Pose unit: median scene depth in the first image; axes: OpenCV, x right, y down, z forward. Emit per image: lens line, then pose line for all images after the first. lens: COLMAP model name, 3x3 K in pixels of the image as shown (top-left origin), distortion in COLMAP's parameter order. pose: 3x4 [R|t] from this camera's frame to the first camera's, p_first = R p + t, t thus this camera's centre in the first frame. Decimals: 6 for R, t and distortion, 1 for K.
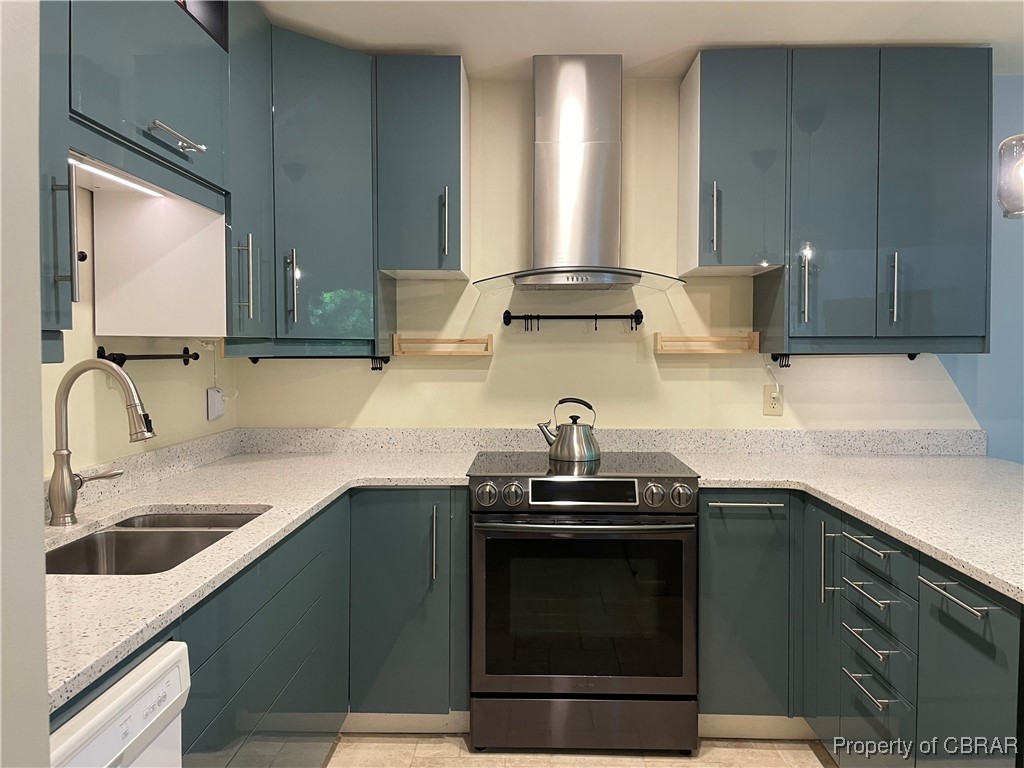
lens RADIAL K [[798.4, 0, 510.5], [0, 798.4, 374.2], [0, 0, 1]] dist [0.089500, -0.112266]
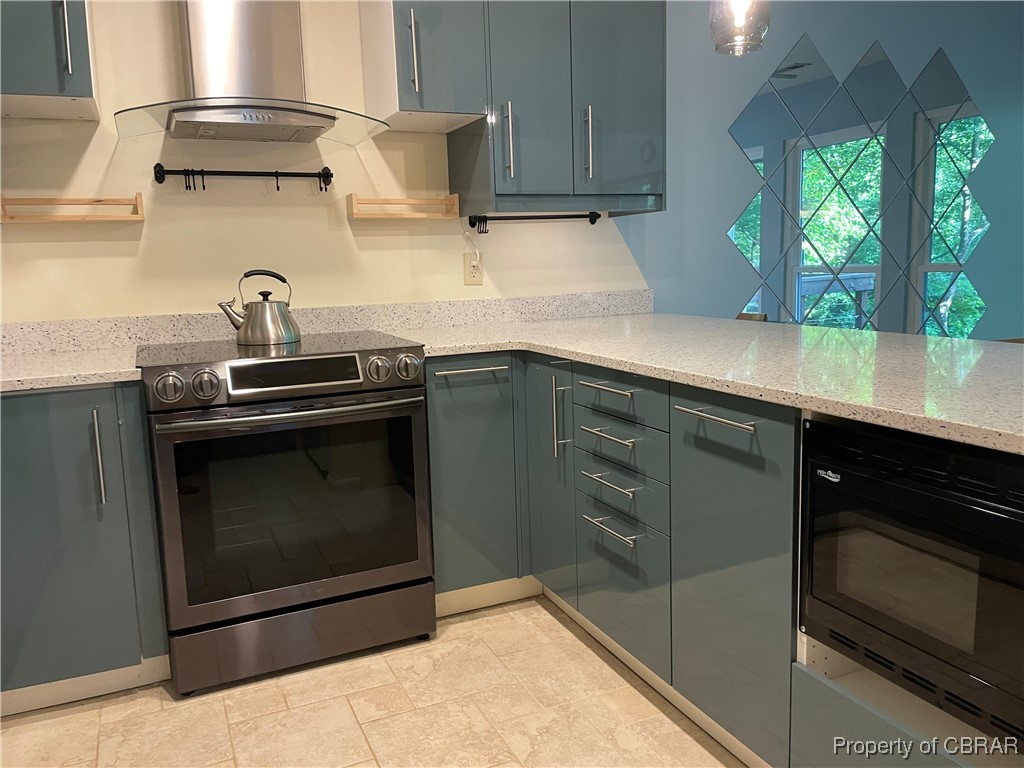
lens RADIAL K [[798.4, 0, 516.2], [0, 798.4, 374.0], [0, 0, 1]] dist [0.089500, -0.112266]
pose [[0.897472, -0.093719, 0.430999, -0.058042], [0.046067, 0.991738, 0.119724, 0.051886], [-0.438659, -0.087594, 0.894374, 0.131071]]
